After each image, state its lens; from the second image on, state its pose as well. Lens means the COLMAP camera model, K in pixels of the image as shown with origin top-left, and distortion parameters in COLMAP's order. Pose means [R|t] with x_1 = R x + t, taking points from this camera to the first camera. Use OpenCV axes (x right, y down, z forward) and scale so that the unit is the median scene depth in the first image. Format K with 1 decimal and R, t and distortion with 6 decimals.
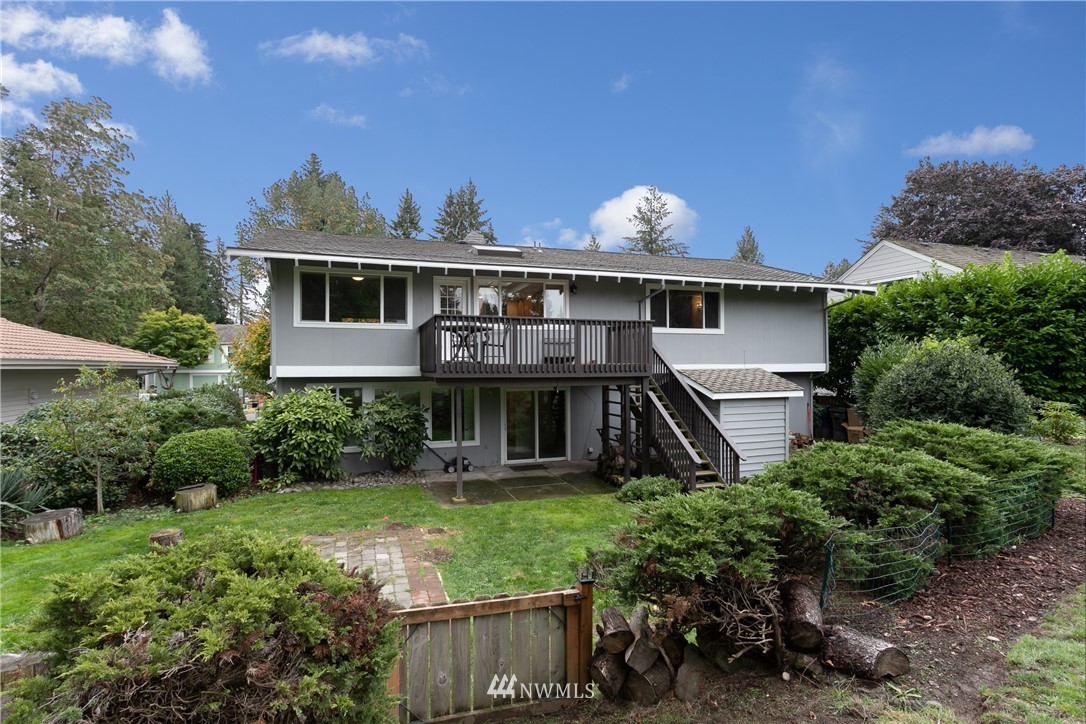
lens RADIAL K [[517.1, 0, 543.7], [0, 517.1, 363.7], [0, 0, 1]] dist [0.006499, 0.000203]
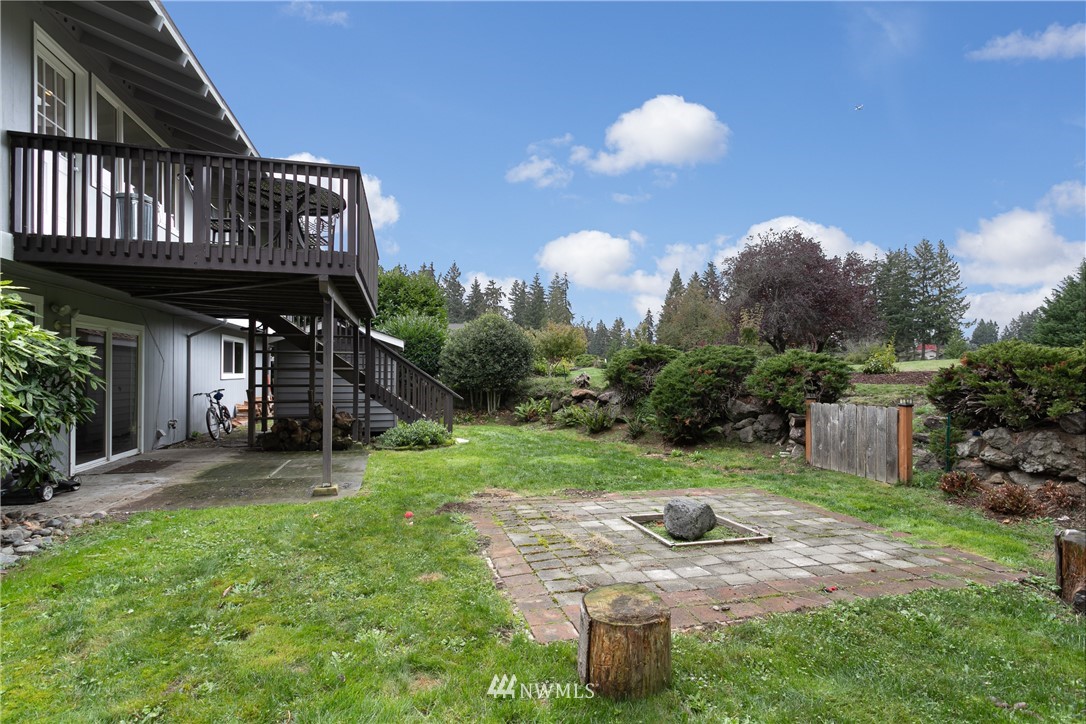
lens RADIAL K [[517.1, 0, 543.5], [0, 517.1, 363.0], [0, 0, 1]] dist [0.006499, 0.000203]
pose [[0.068593, 0.017004, 0.997500, -1.004461], [-0.003338, 0.999853, -0.016814, 0.174280], [-0.997639, -0.002176, 0.068640, 0.978956]]
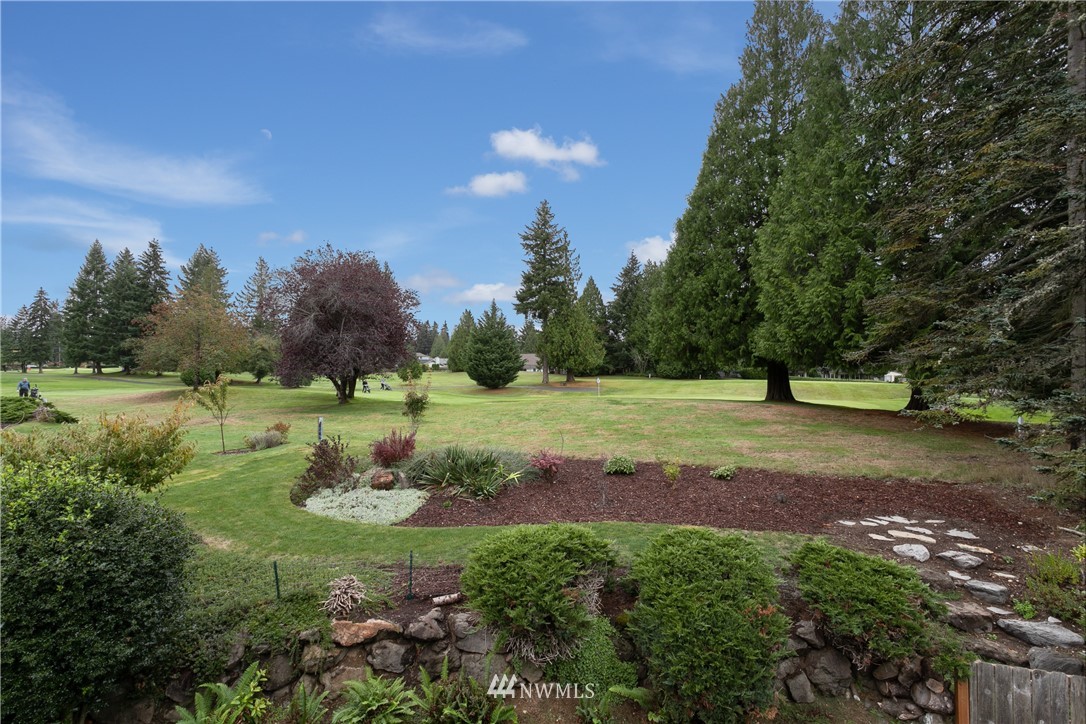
lens RADIAL K [[519.6, 0, 540.7], [0, 519.6, 364.9], [0, 0, 1]] dist [0.001831, 0.002672]
pose [[-0.795869, 0.005736, 0.605441, 0.070611], [0.006207, 0.999980, -0.001315, -0.180268], [-0.605437, 0.002711, -0.795889, 1.464711]]
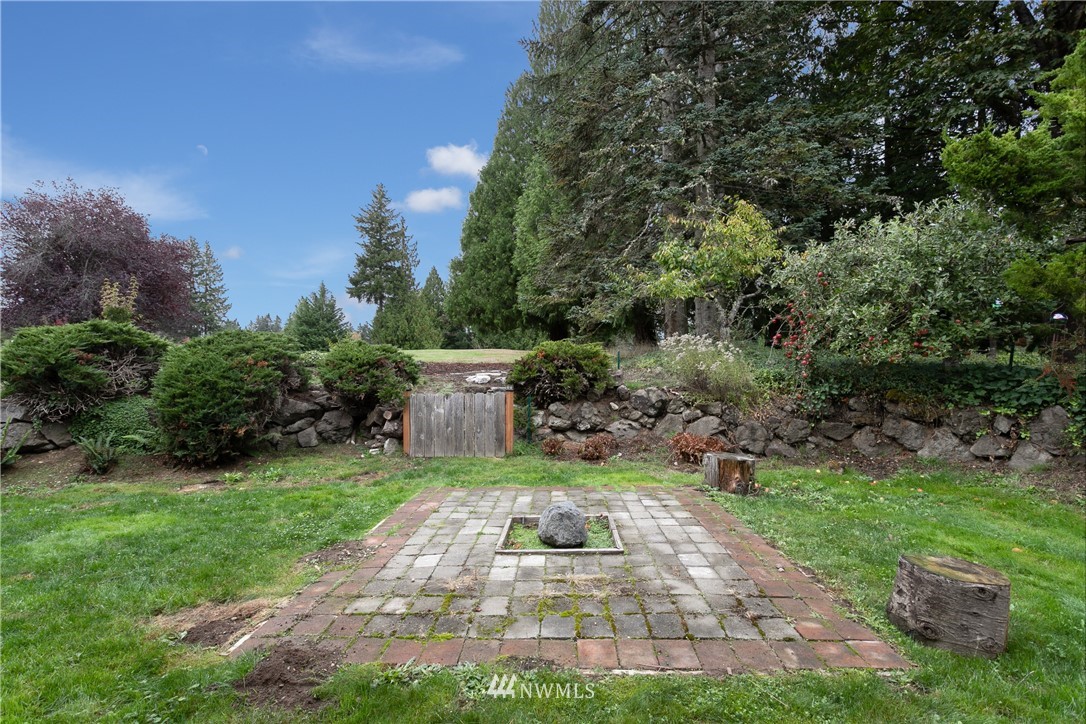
lens RADIAL K [[517.1, 0, 538.9], [0, 517.1, 369.2], [0, 0, 1]] dist [0.006499, 0.000203]
pose [[-0.924627, 0.000685, 0.380872, -0.575404], [0.003098, 0.999979, 0.005723, 0.179326], [-0.380860, 0.006471, -0.924610, 1.361152]]
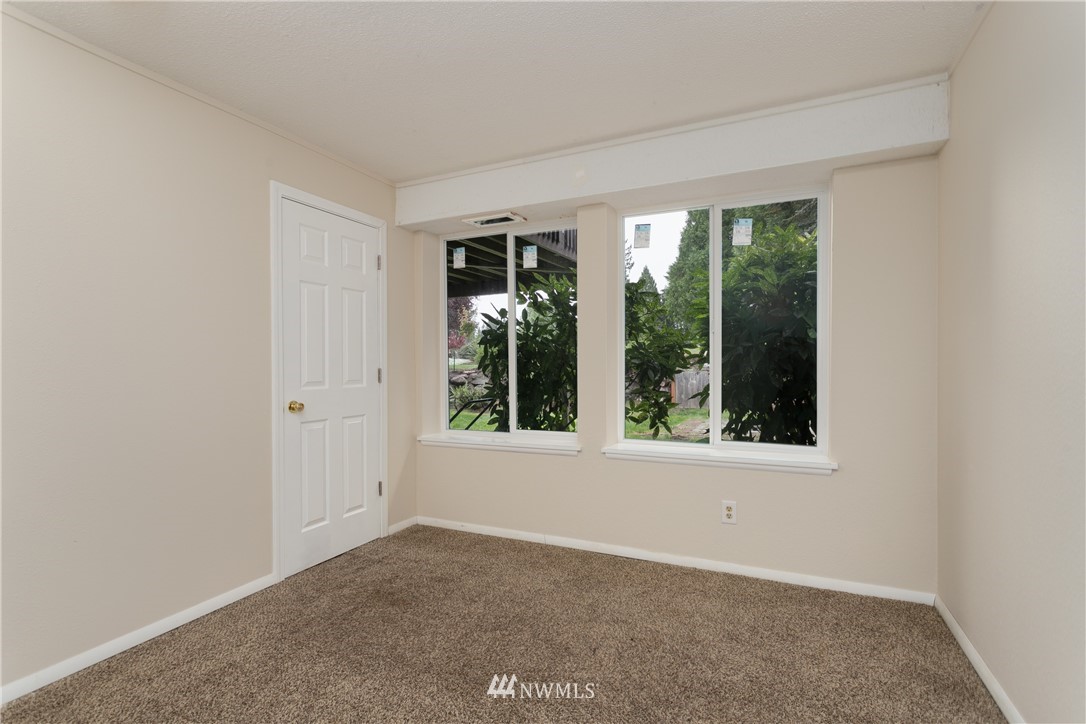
lens RADIAL K [[519.6, 0, 538.5], [0, 519.6, 363.1], [0, 0, 1]] dist [0.001831, 0.002672]
pose [[-0.706181, 0.007749, 0.707989, -0.873067], [0.009369, 0.999955, -0.001599, 0.201162], [-0.707969, 0.005504, -0.706222, 2.085733]]
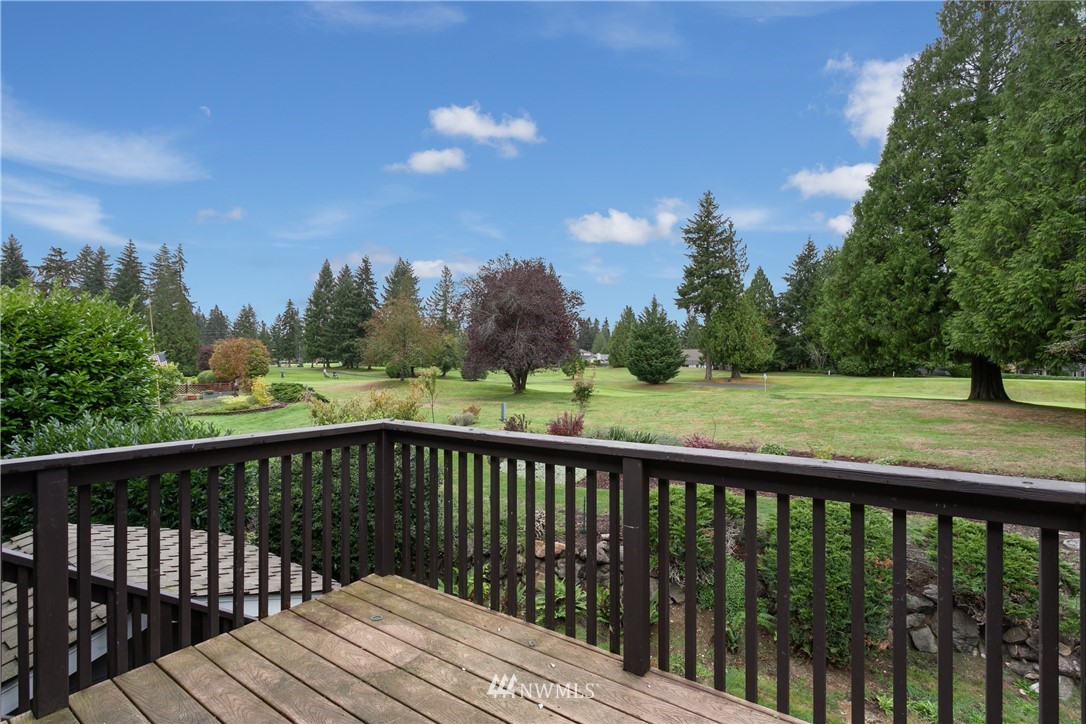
lens RADIAL K [[517.1, 0, 540.1], [0, 517.1, 365.8], [0, 0, 1]] dist [0.006499, 0.000203]
pose [[-0.574752, -0.002209, 0.818324, -0.114279], [0.005001, 0.999968, 0.006212, -0.166017], [-0.818312, 0.007663, -0.574723, 1.647523]]
